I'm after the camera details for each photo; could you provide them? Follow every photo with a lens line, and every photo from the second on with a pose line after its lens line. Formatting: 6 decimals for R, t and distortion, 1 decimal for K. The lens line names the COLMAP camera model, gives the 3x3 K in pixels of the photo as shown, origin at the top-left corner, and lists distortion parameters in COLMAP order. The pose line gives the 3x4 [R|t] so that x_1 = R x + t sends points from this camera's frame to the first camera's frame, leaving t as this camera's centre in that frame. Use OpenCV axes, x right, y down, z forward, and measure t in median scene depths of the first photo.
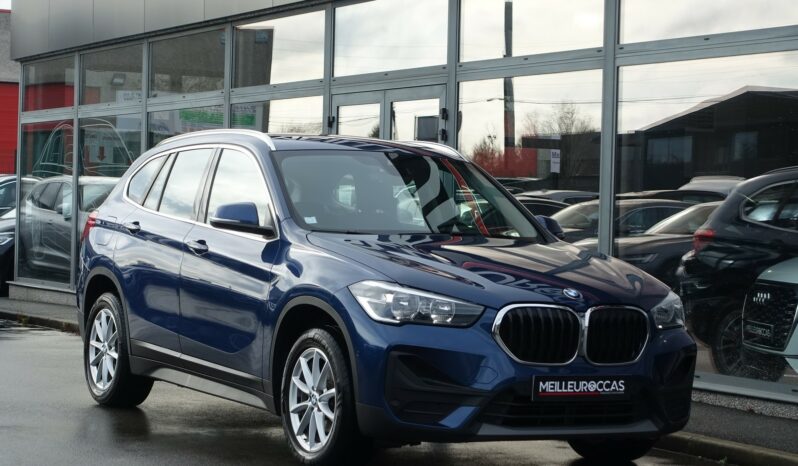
lens RADIAL K [[1792.5, 0, 399.0], [0, 1792.5, 233.0], [0, 0, 1]] dist [0.045756, 0.091137]
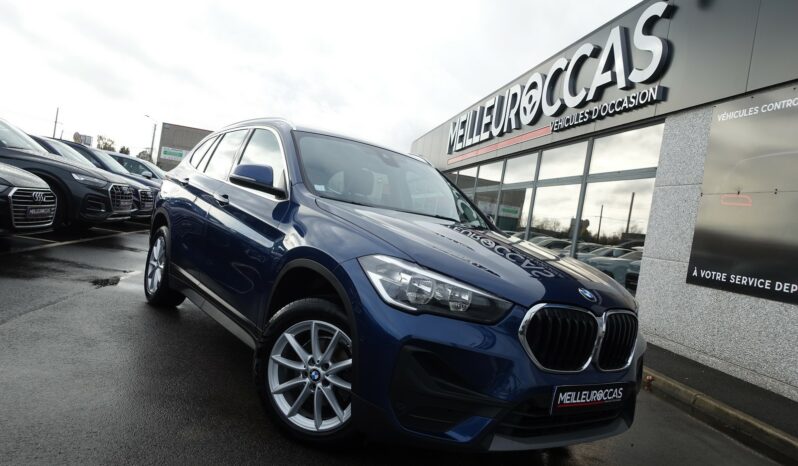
lens RADIAL K [[546.4, 0, 399.2], [0, 546.4, 240.6], [0, 0, 1]] dist [-0.000973, 0.000568]
pose [[0.983168, 0.130679, 0.127683, -0.044362], [-0.134886, 0.990550, 0.024839, 0.011430], [-0.123230, -0.041644, 0.991504, 0.729631]]
